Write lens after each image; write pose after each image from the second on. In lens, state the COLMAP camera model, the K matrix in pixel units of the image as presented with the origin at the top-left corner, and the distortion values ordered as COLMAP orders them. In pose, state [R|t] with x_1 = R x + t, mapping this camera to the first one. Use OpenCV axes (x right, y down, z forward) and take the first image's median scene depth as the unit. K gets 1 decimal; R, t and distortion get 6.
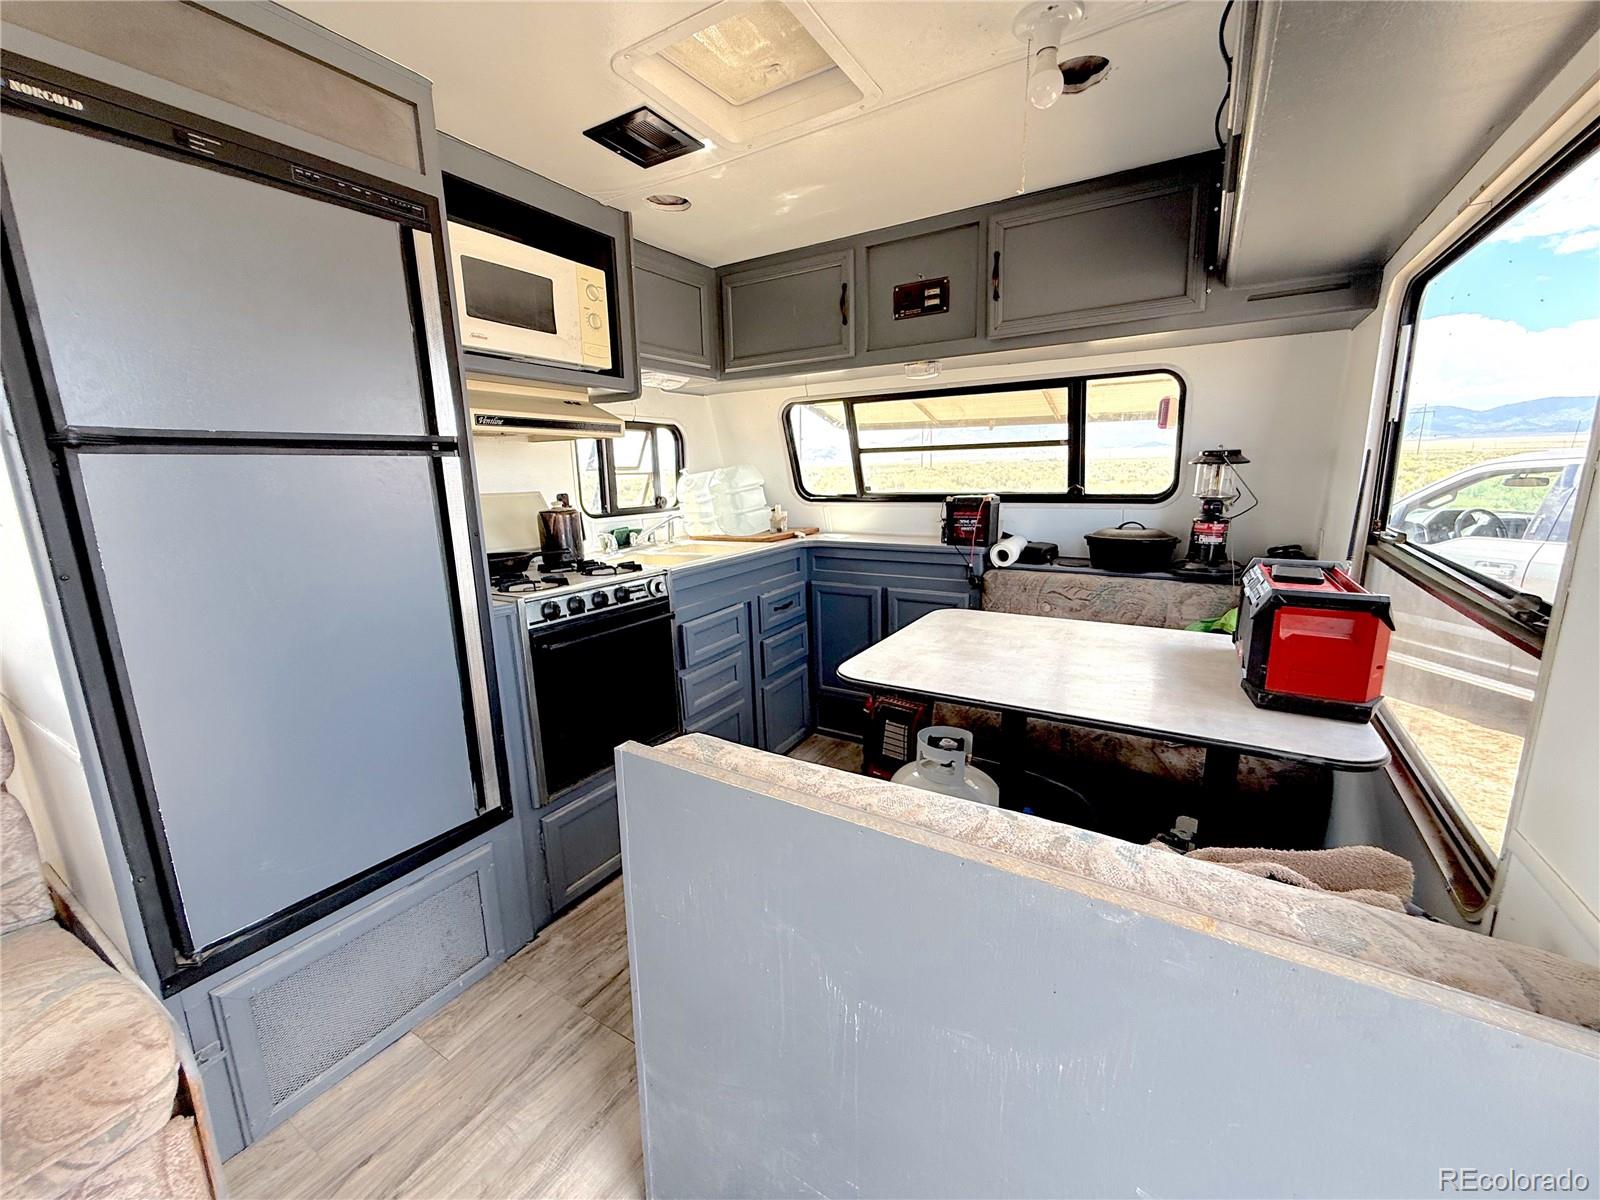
lens RADIAL K [[644.1, 0, 792.5], [0, 644.1, 595.7], [0, 0, 1]] dist [-0.002879, 0.001580]
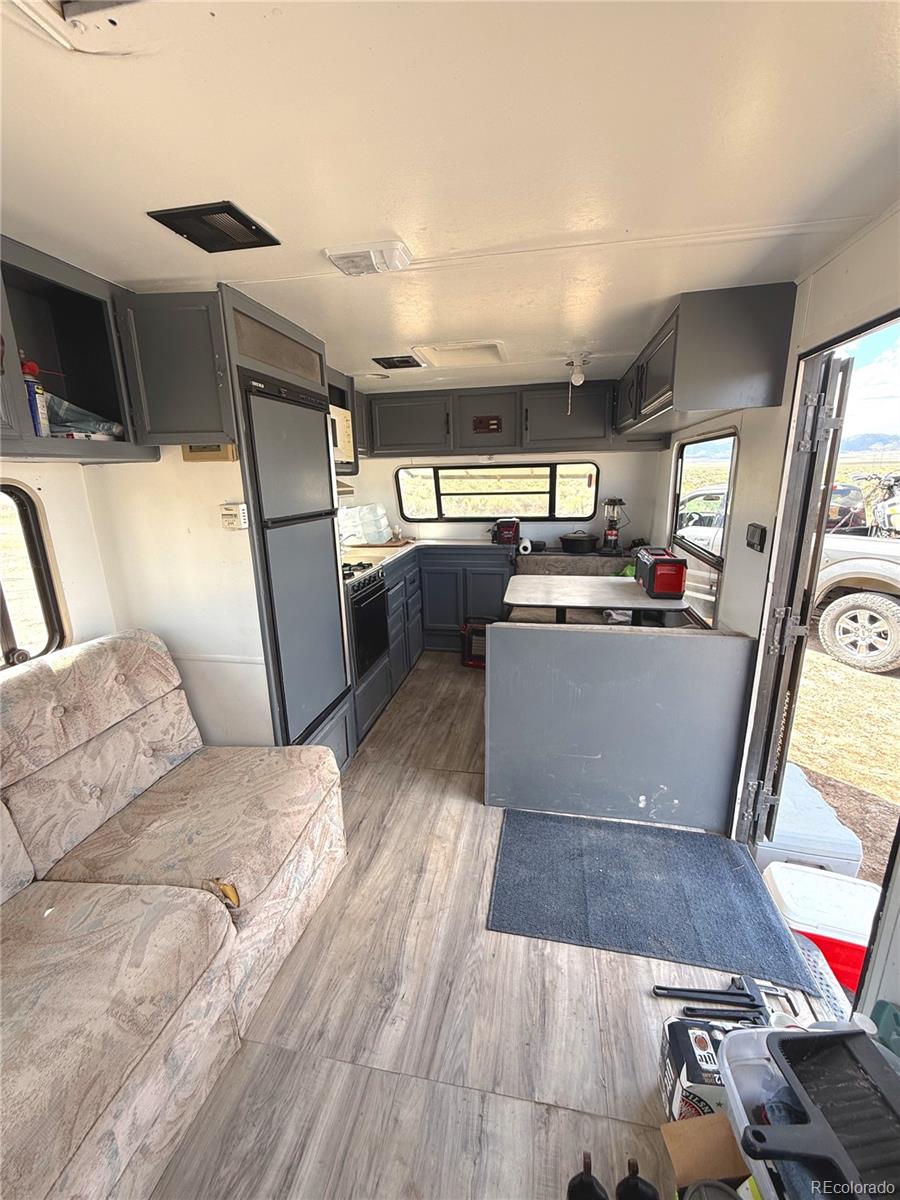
lens RADIAL K [[483.1, 0, 452.2], [0, 483.1, 596.0], [0, 0, 1]] dist [-0.002879, 0.001580]
pose [[0.933809, -0.084383, 0.347677, -0.454441], [0.069673, 0.996073, 0.054620, -0.011758], [-0.350921, -0.026781, 0.936022, -0.383210]]
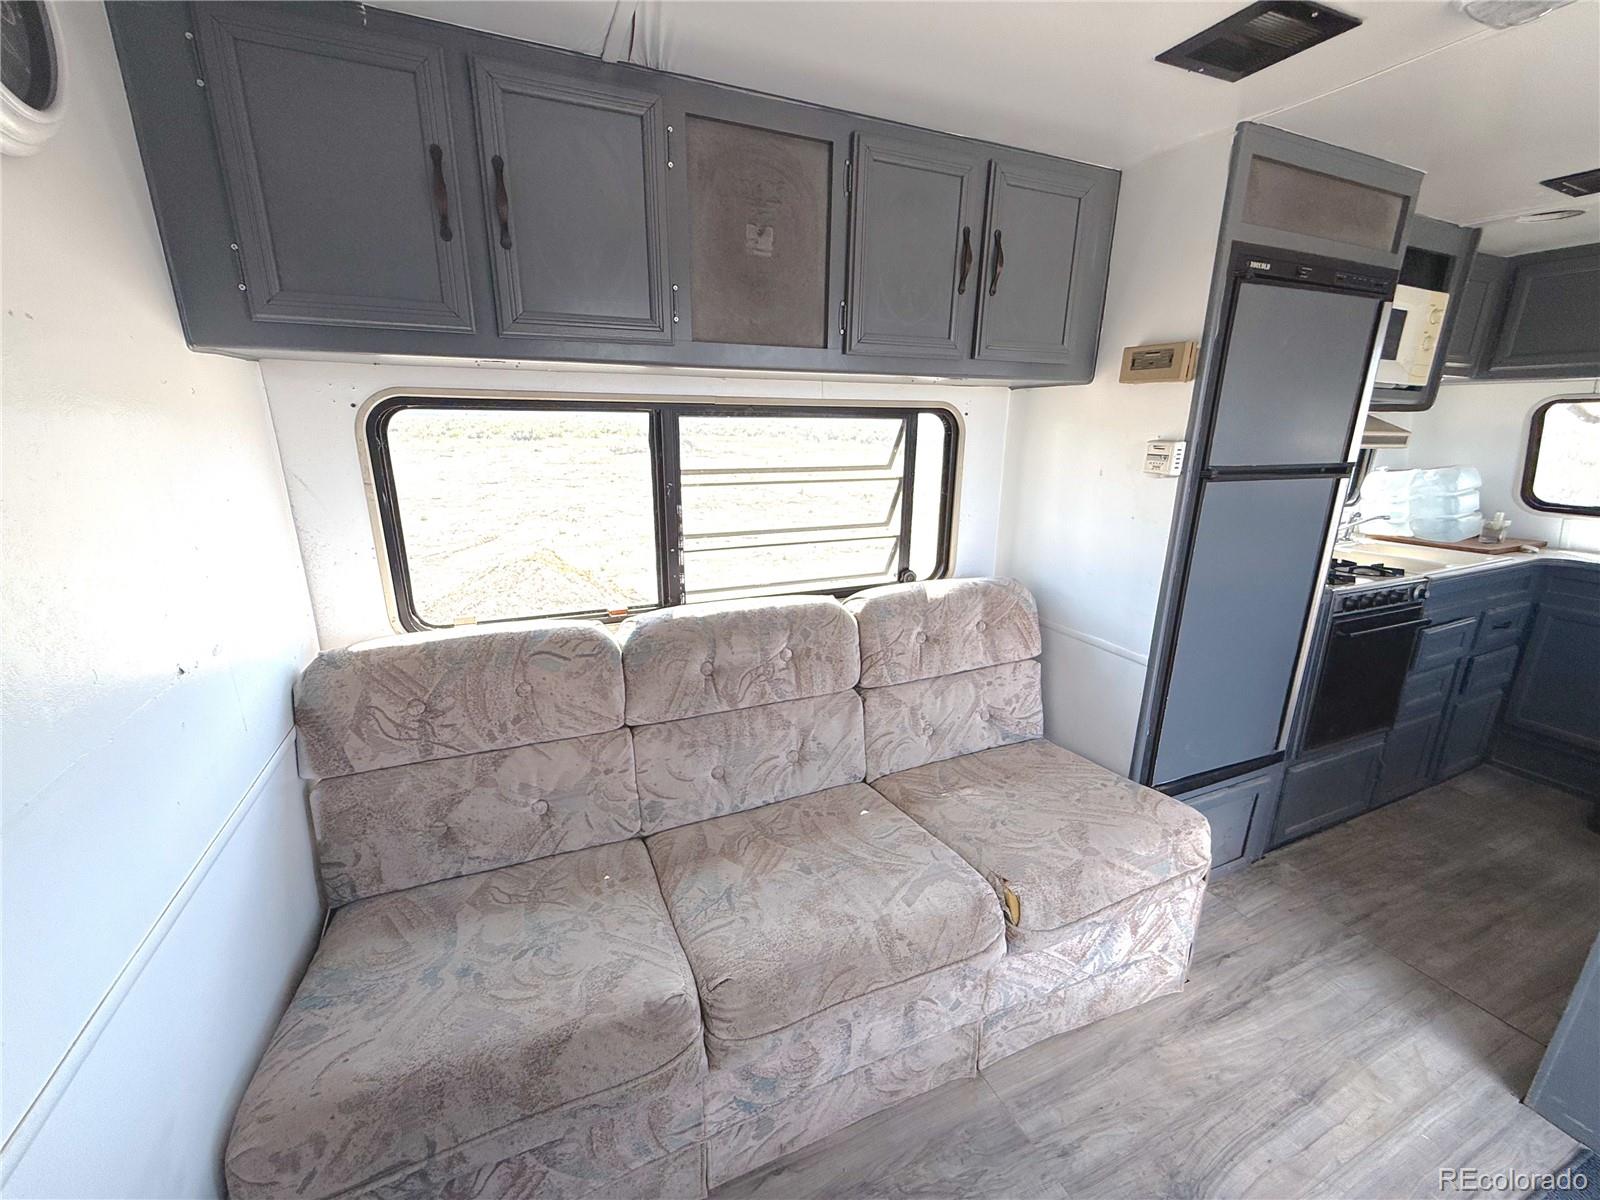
lens RADIAL K [[644.1, 0, 794.5], [0, 644.1, 596.1], [0, 0, 1]] dist [-0.002879, 0.001580]
pose [[0.823296, 0.181772, -0.537720, -0.426194], [-0.138194, 0.983021, 0.120714, 0.005063], [0.550532, -0.025074, 0.834437, -0.401547]]
